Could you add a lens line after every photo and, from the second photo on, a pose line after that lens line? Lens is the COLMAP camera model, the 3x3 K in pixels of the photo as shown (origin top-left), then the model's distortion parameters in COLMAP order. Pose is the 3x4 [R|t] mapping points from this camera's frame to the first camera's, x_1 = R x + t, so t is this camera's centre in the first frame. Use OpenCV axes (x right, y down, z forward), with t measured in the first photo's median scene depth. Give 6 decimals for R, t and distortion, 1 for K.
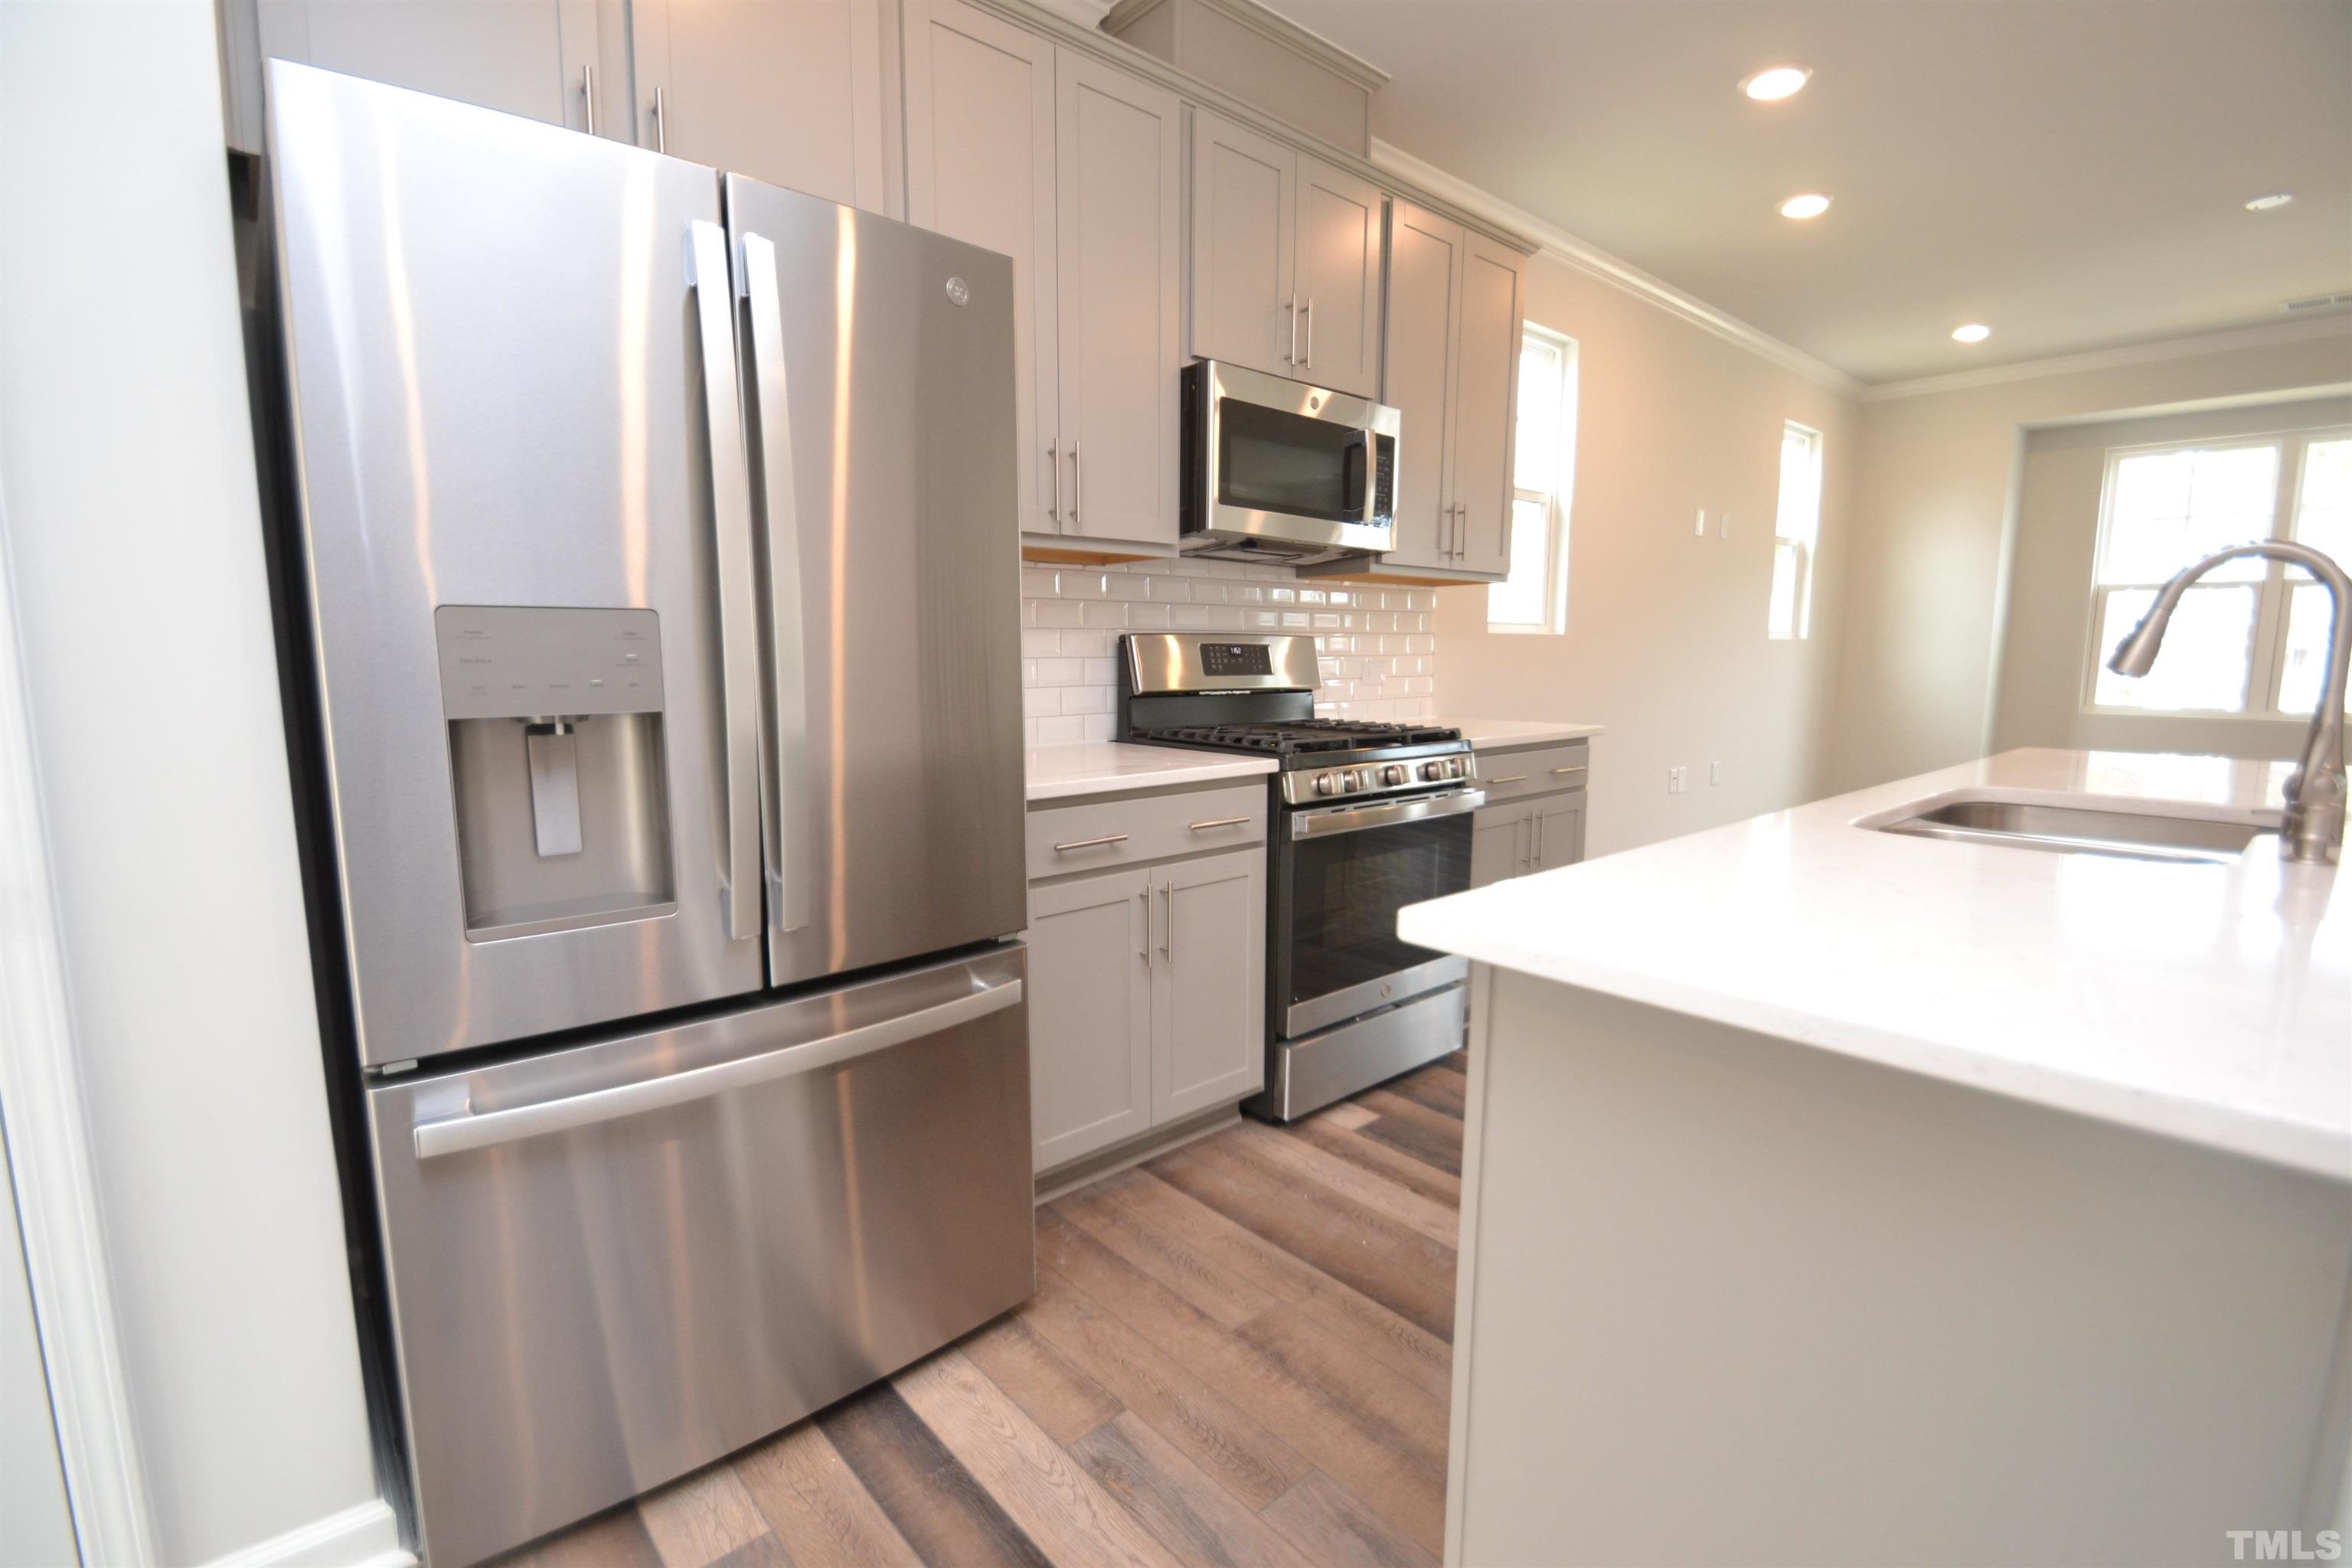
lens RADIAL K [[1057.5, 0, 1157.1], [0, 1057.5, 793.6], [0, 0, 1]] dist [0.011080, -0.012186]
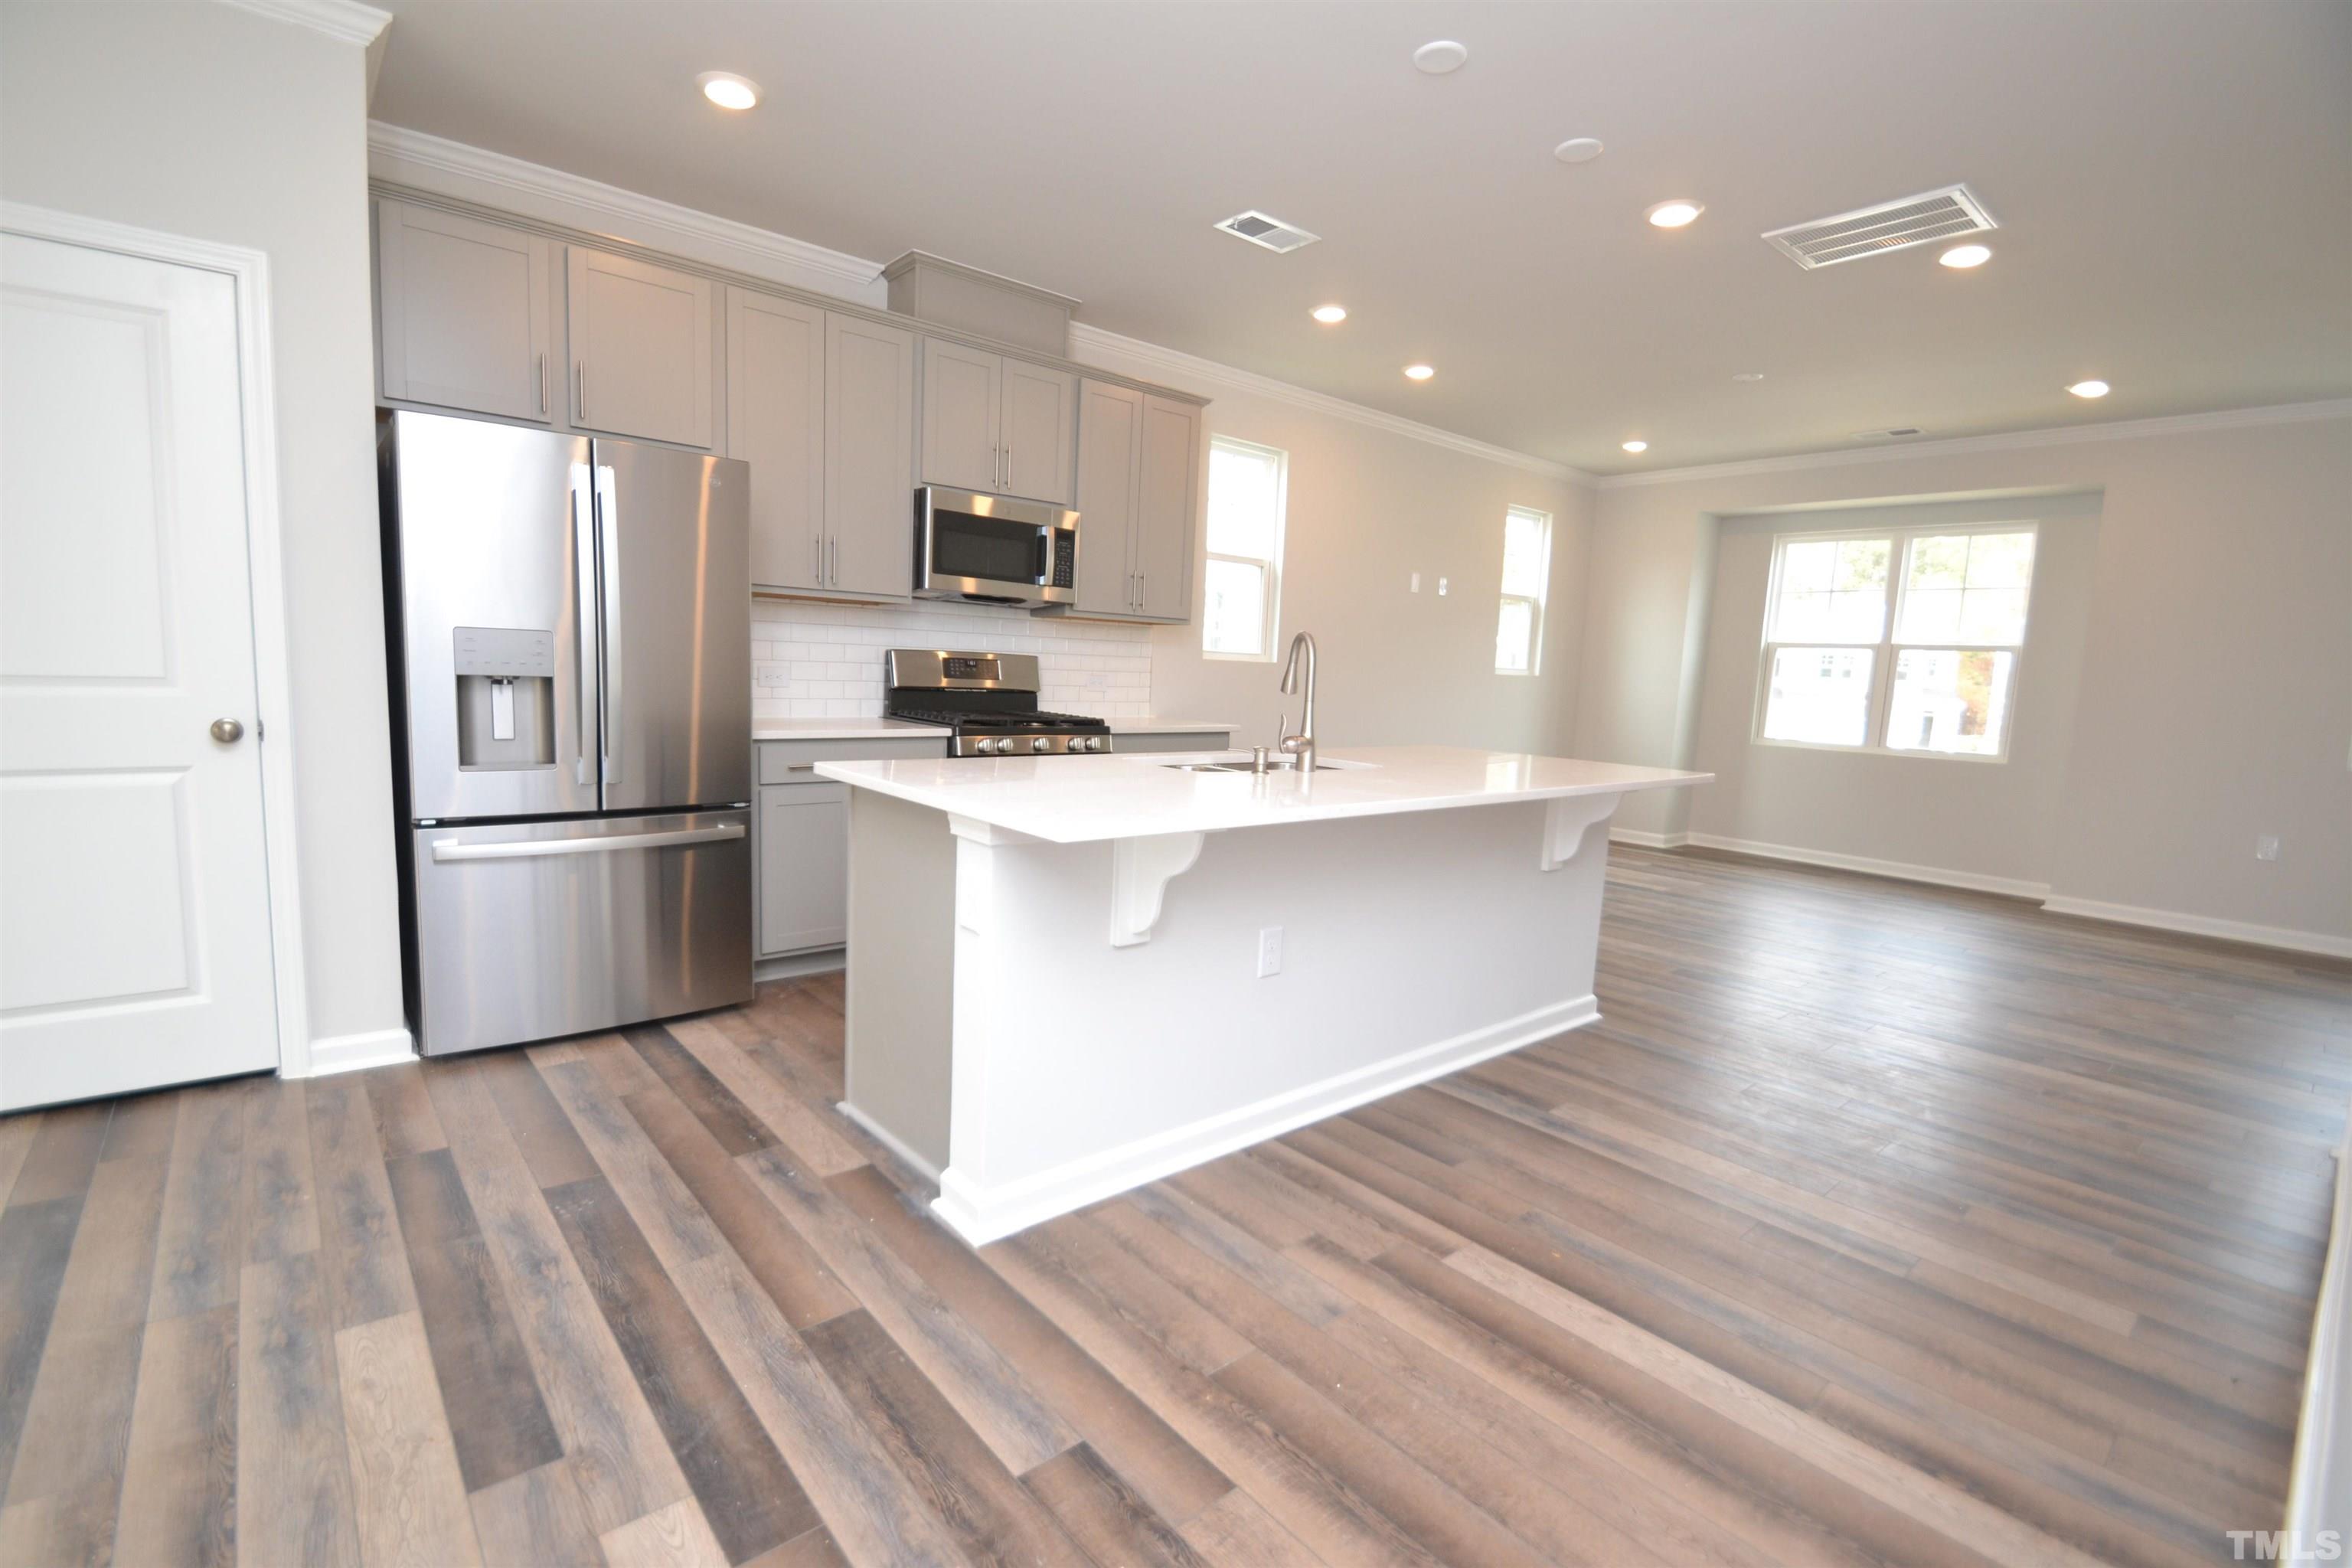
lens RADIAL K [[1057.5, 0, 1157.1], [0, 1057.5, 793.6], [0, 0, 1]] dist [0.011080, -0.012186]
pose [[0.999004, 0.044037, -0.007196, 0.453590], [-0.044124, 0.998949, -0.012408, 0.076761], [0.006642, 0.012713, 0.999897, -0.665006]]
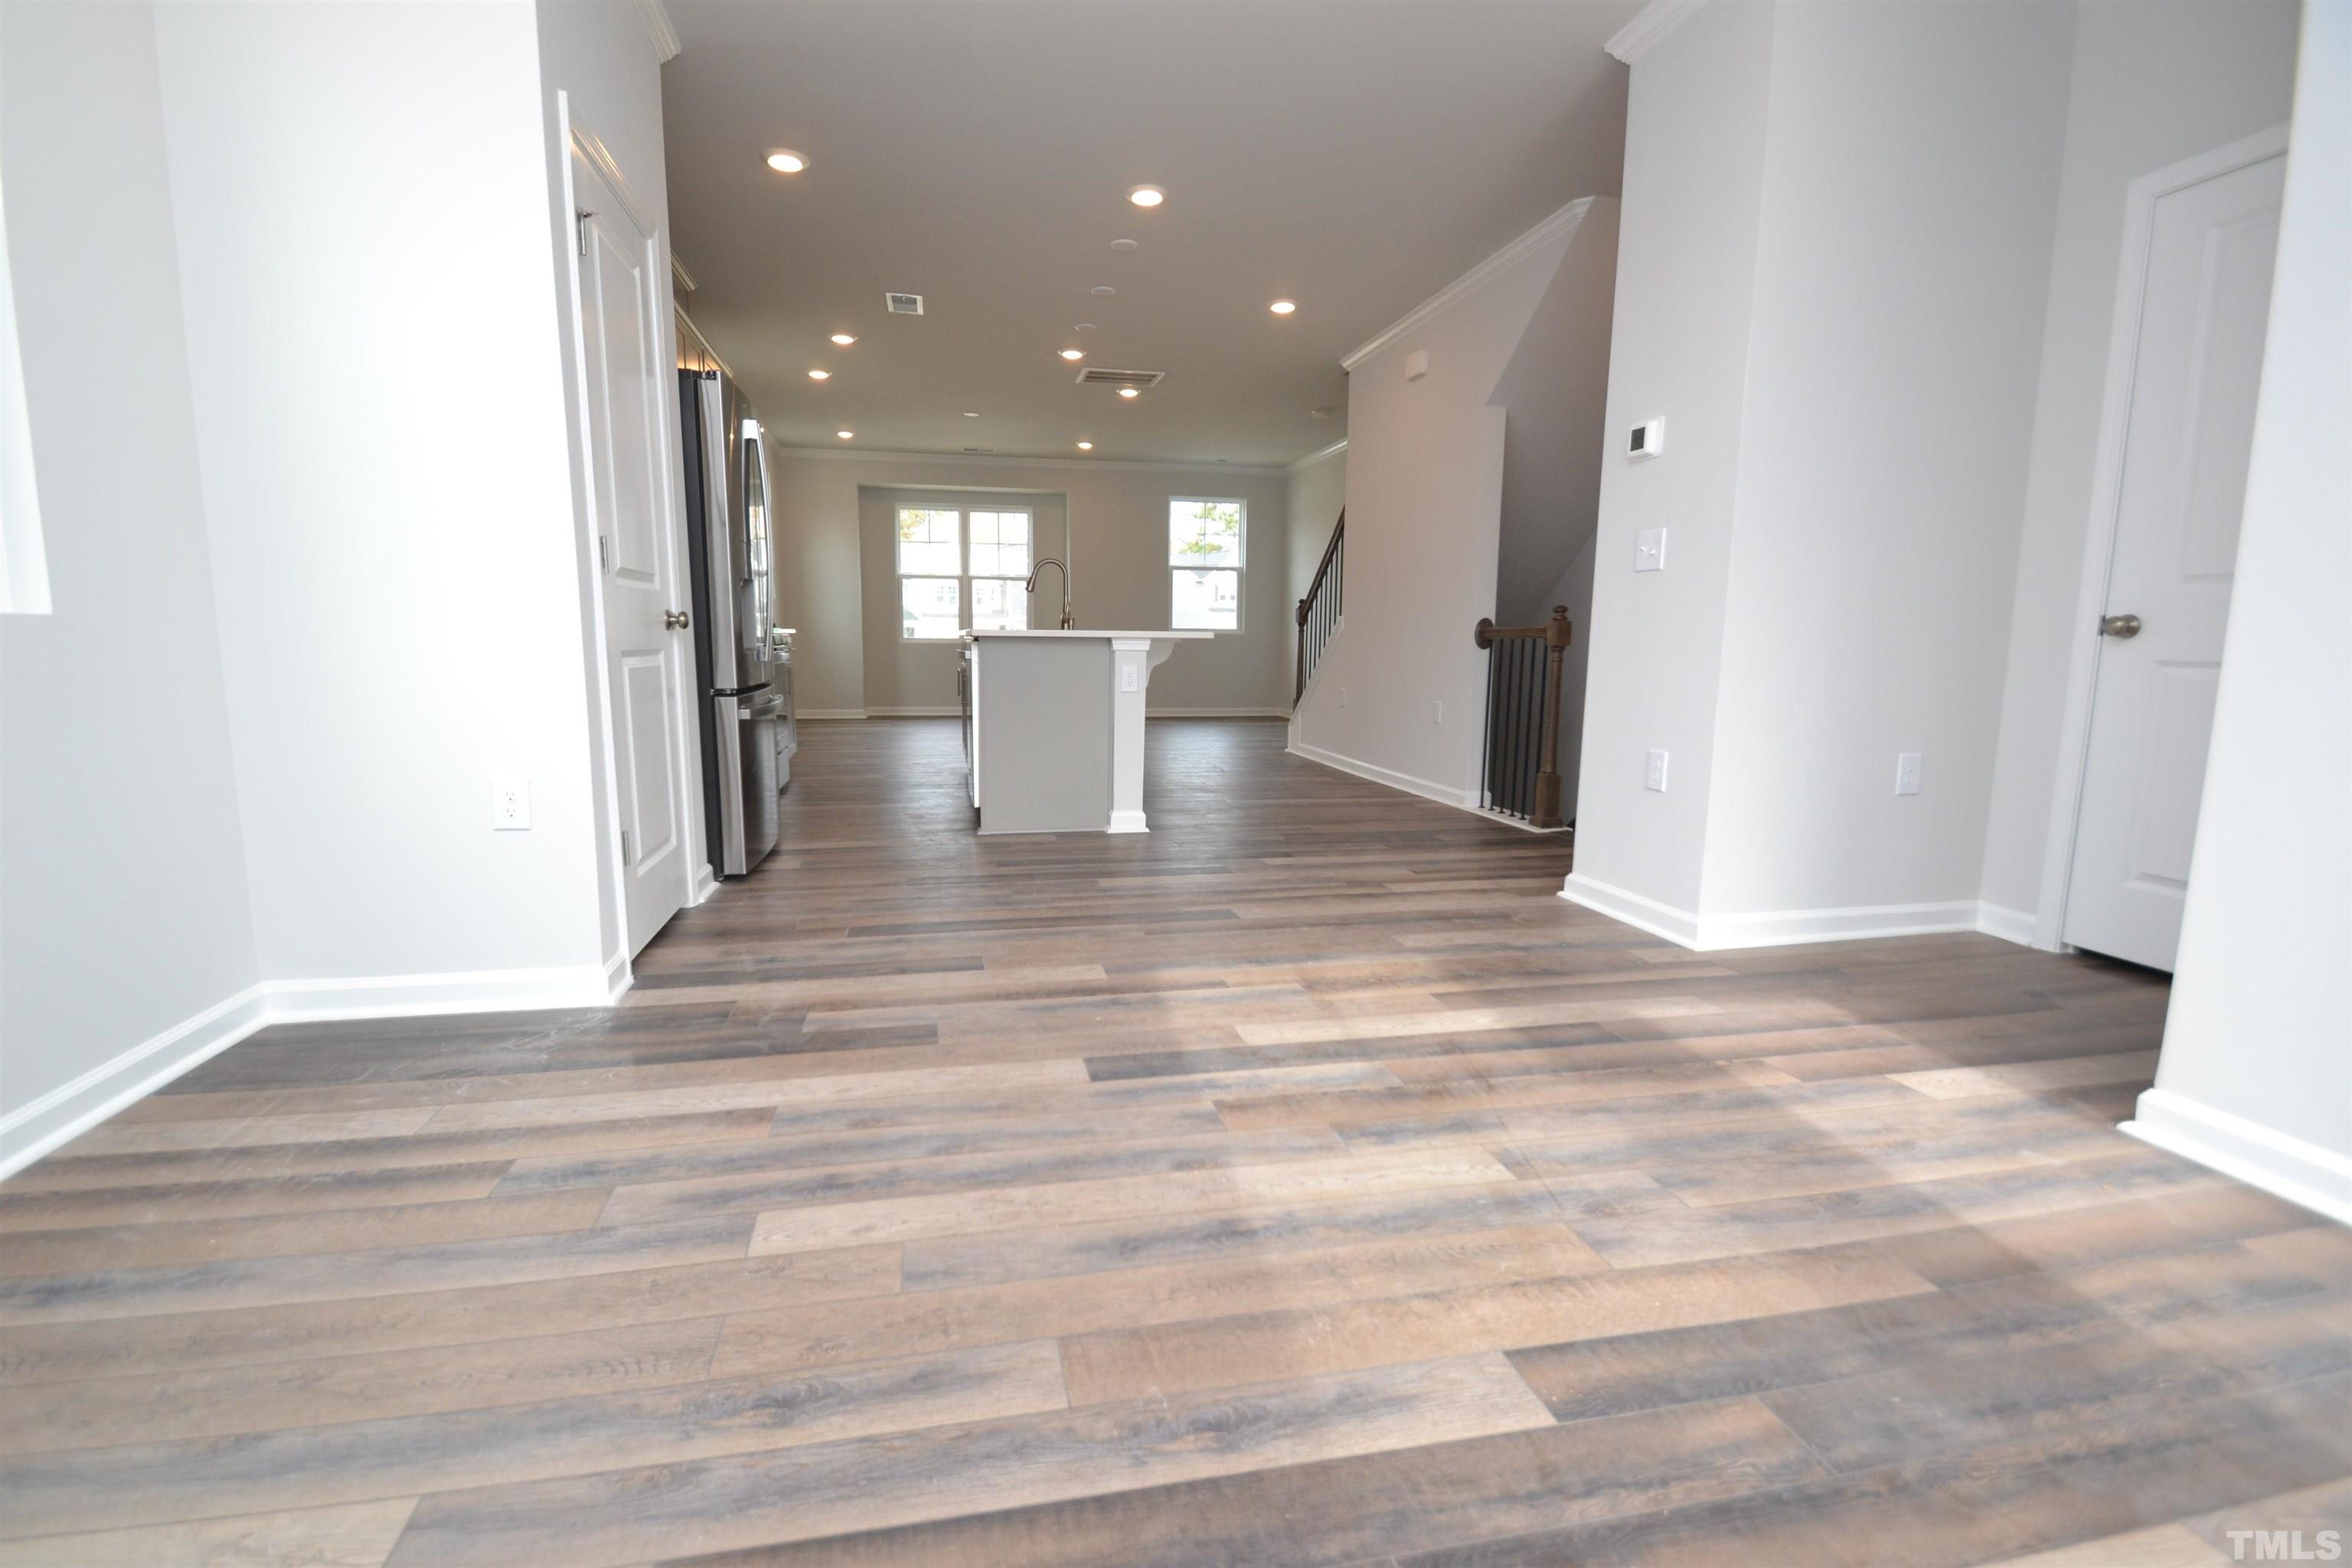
lens RADIAL K [[1039.4, 0, 1151.7], [0, 1039.4, 793.2], [0, 0, 1]] dist [0.015291, -0.016519]
pose [[0.488969, -0.125985, 0.863155, -1.390182], [0.107368, 0.990684, 0.083776, 0.215603], [-0.865668, 0.051711, 0.497941, -0.770952]]
